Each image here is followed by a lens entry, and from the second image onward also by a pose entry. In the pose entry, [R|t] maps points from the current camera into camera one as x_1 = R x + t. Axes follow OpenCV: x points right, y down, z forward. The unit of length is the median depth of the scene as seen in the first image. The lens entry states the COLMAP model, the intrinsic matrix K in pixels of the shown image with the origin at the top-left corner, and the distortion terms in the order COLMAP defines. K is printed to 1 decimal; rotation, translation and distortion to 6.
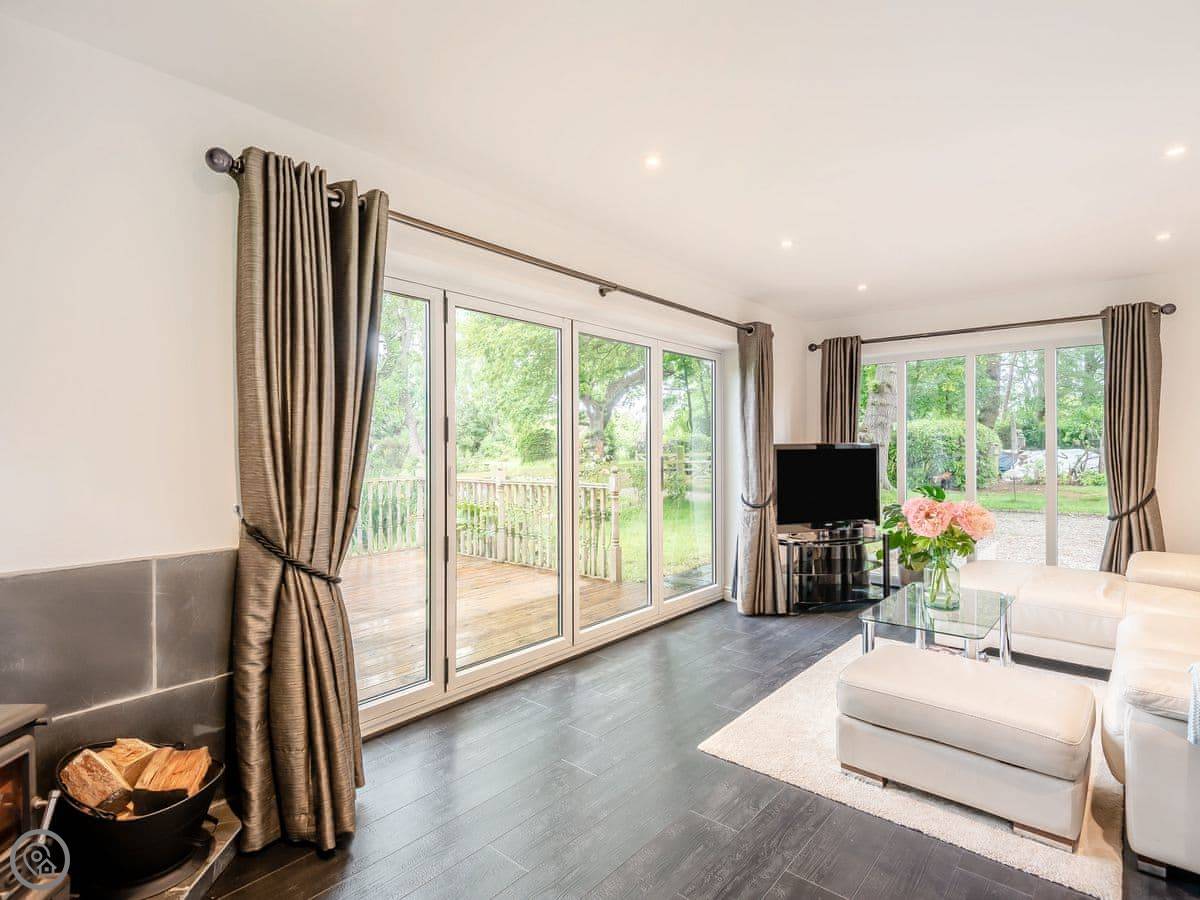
lens RADIAL K [[617.5, 0, 597.3], [0, 617.5, 444.8], [0, 0, 1]] dist [0.021113, -0.013608]
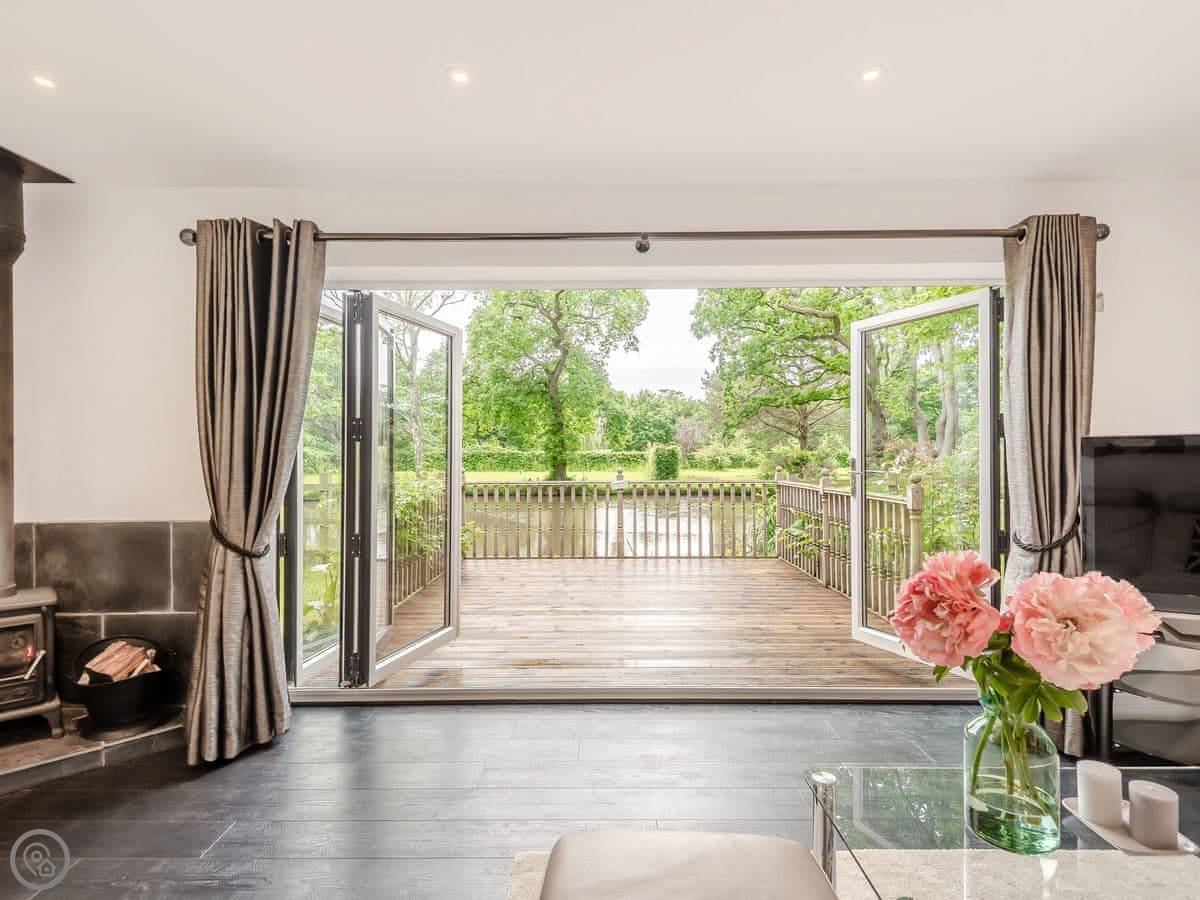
lens RADIAL K [[617.5, 0, 602.4], [0, 617.5, 452.6], [0, 0, 1]] dist [0.021113, -0.013608]
pose [[0.653527, -0.013916, -0.756775, 0.583936], [0.009836, 0.999903, -0.009893, 0.025028], [0.756839, -0.000978, 0.653600, 0.444547]]
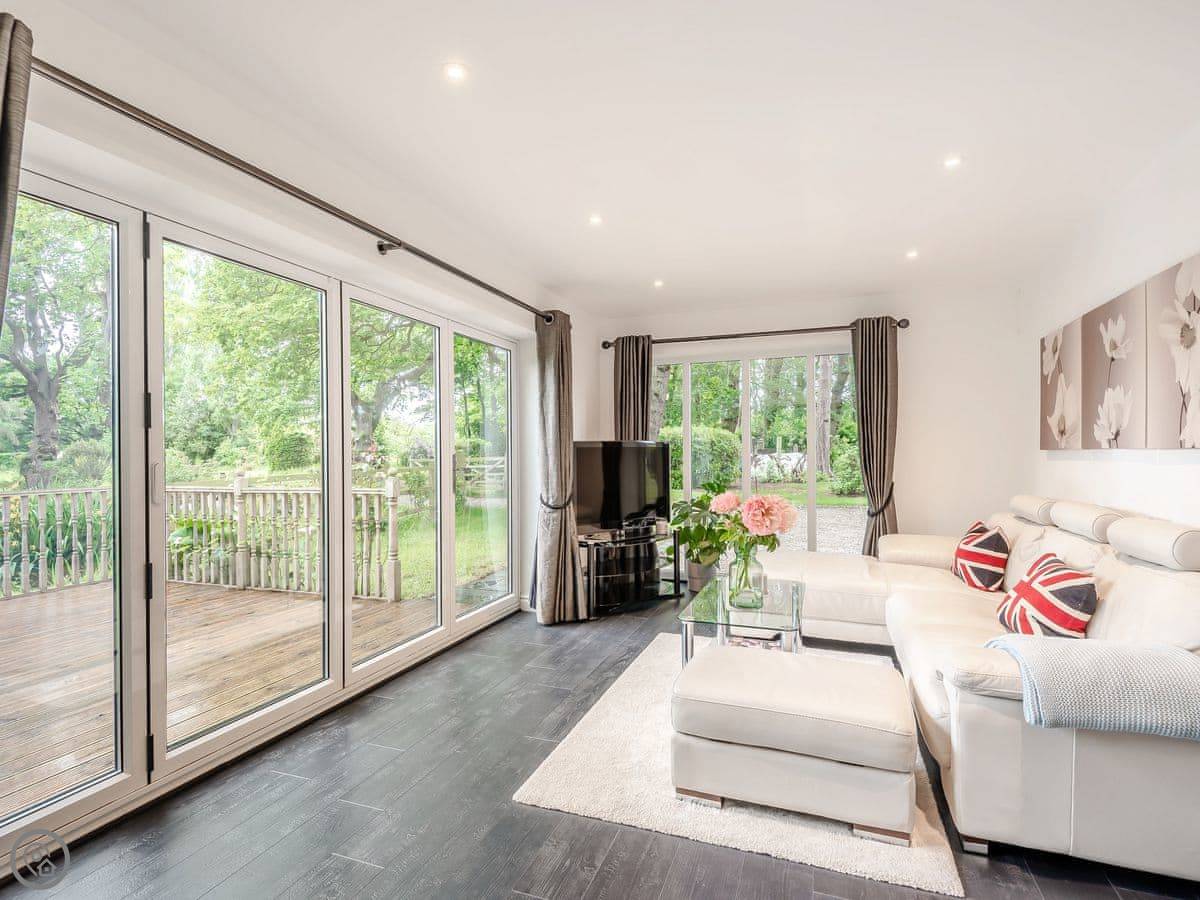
lens RADIAL K [[617.5, 0, 606.6], [0, 617.5, 454.8], [0, 0, 1]] dist [0.021113, -0.013608]
pose [[0.930727, -0.002492, 0.365706, -0.016647], [0.000253, 0.999981, 0.006172, 0.018754], [-0.365714, -0.005652, 0.930710, 0.137607]]
